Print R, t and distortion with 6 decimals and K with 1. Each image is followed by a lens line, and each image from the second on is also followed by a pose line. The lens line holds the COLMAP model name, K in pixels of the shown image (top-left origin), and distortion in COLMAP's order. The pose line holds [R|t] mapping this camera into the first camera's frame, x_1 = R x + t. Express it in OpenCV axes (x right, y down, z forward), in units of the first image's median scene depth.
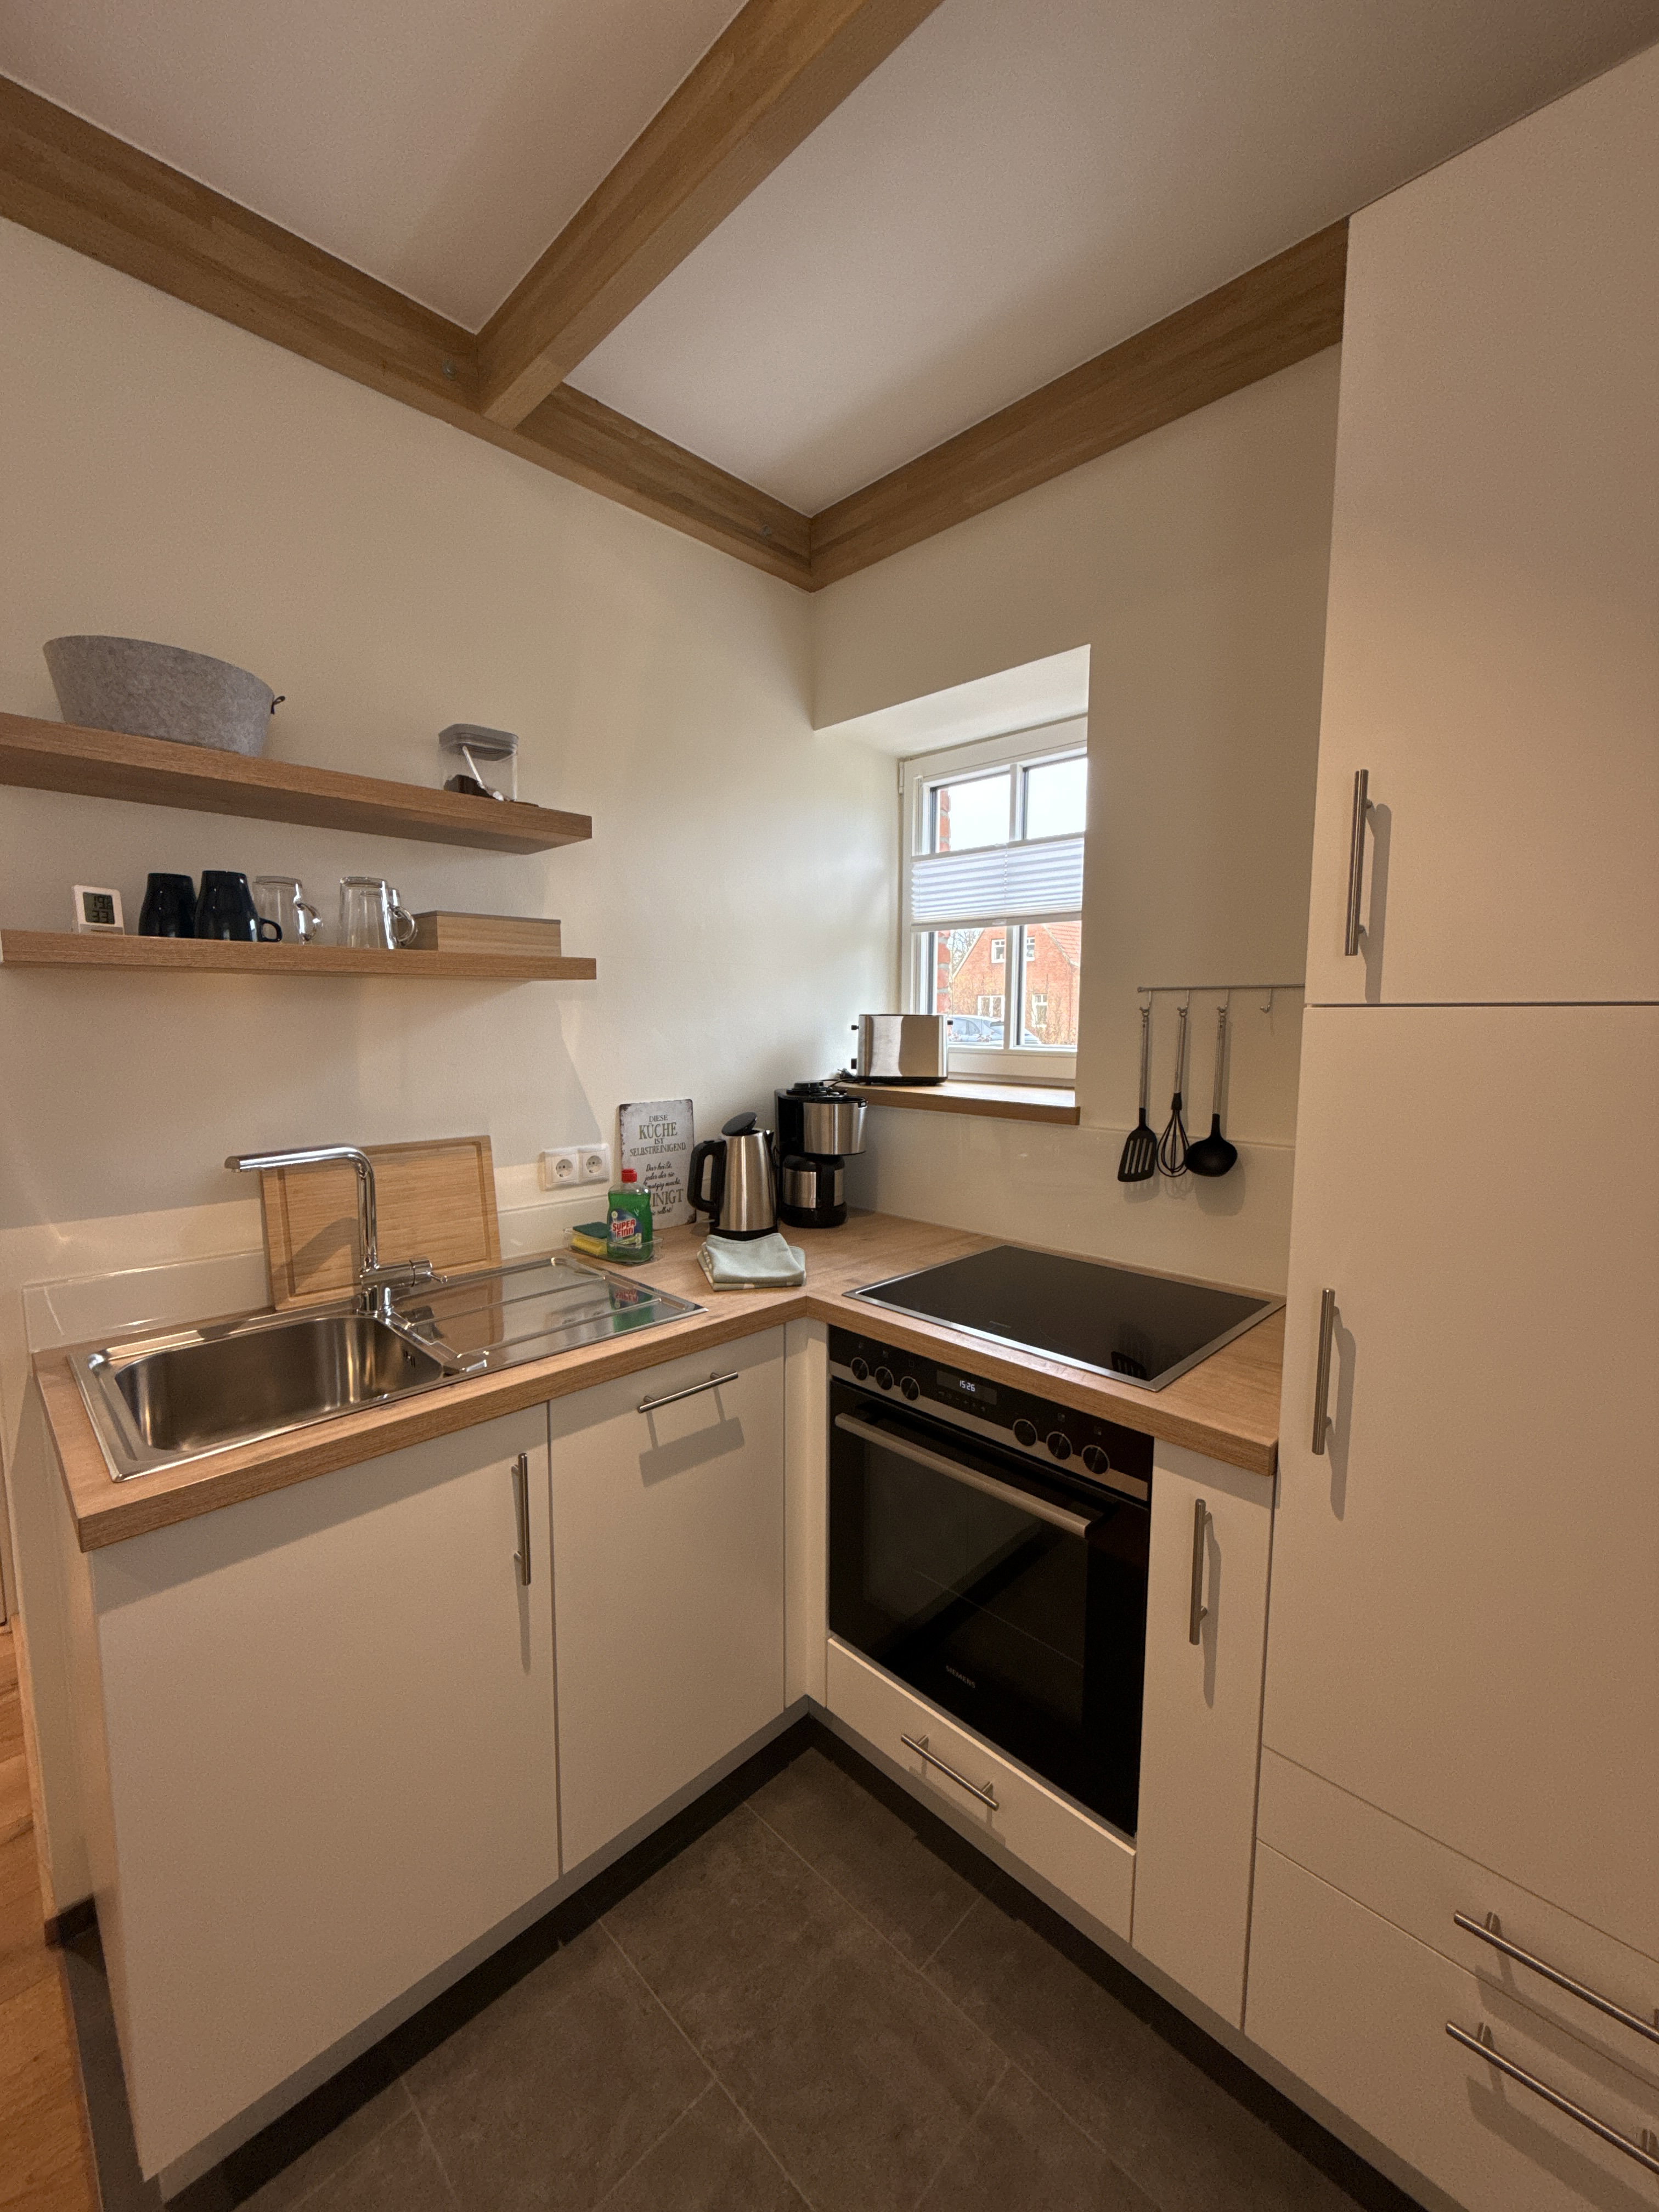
lens RADIAL K [[878.2, 0, 829.9], [0, 878.2, 1103.8], [0, 0, 1]] dist [0.001502, -0.000890]
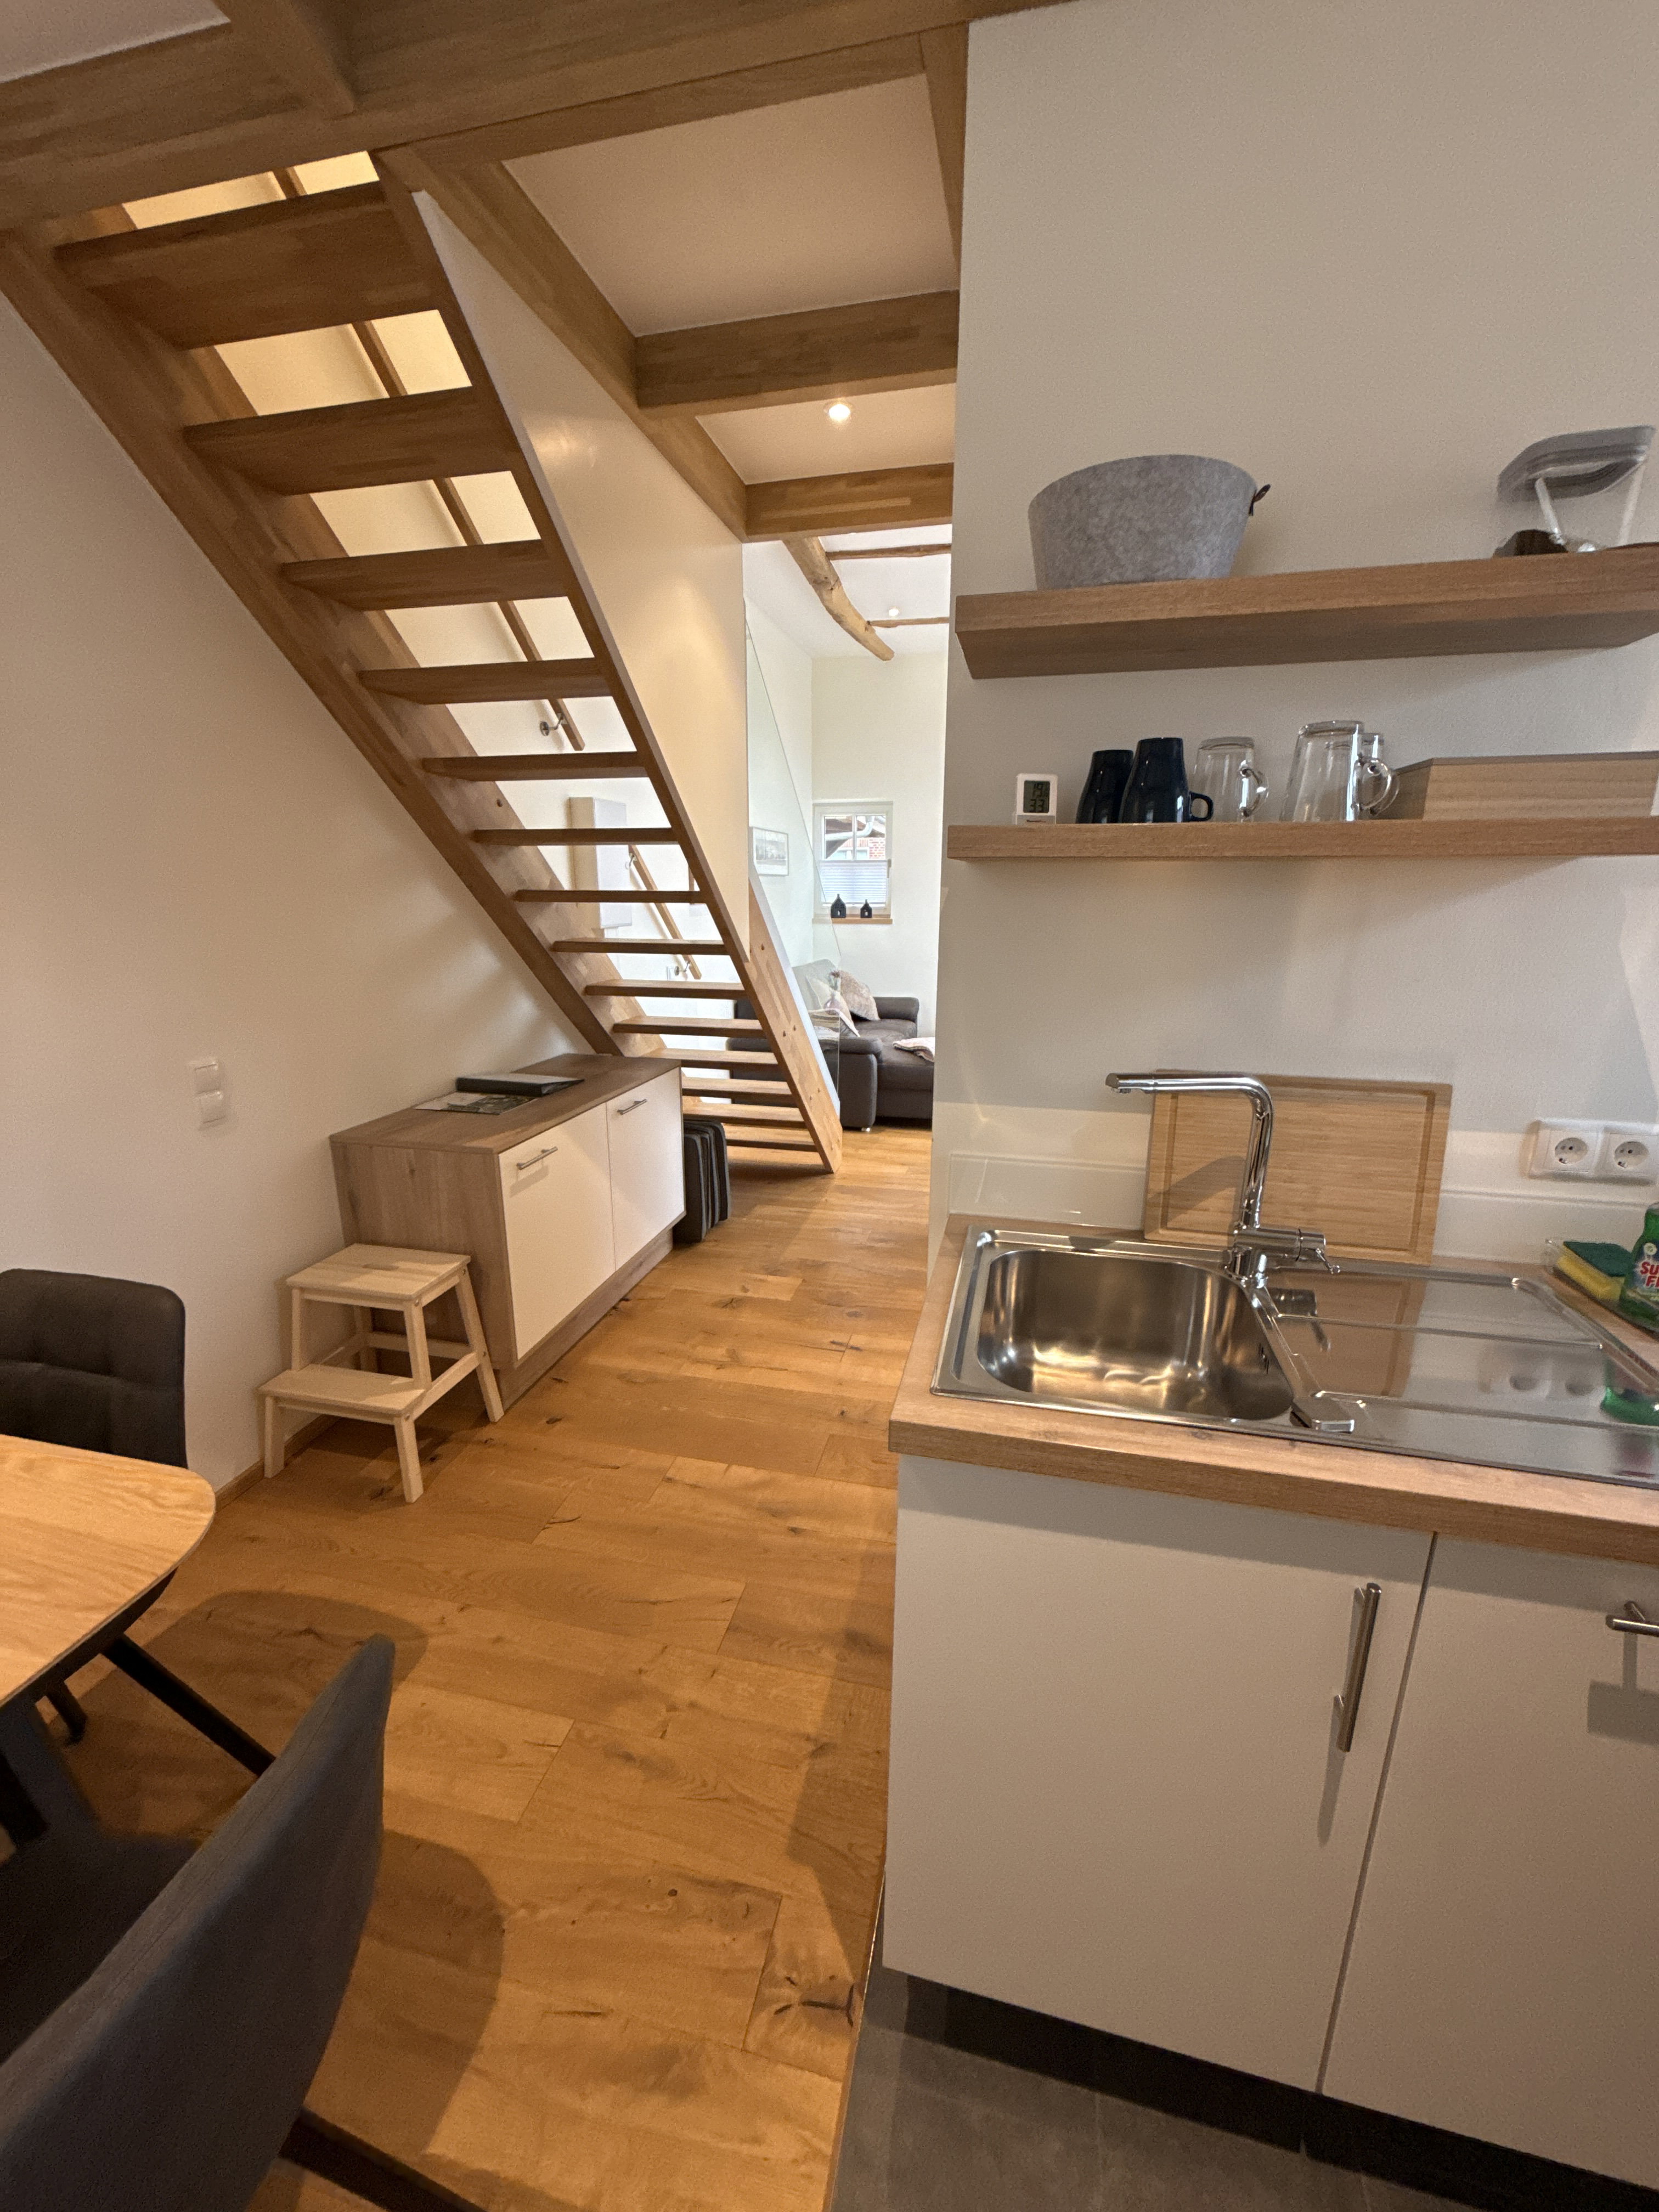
lens RADIAL K [[878.2, 0, 835.7], [0, 878.2, 1106.9], [0, 0, 1]] dist [0.001502, -0.000890]
pose [[0.522055, 0.209719, -0.826726, -0.068225], [-0.090113, 0.977436, 0.191046, -0.044370], [0.848138, -0.025238, 0.529174, 0.240818]]
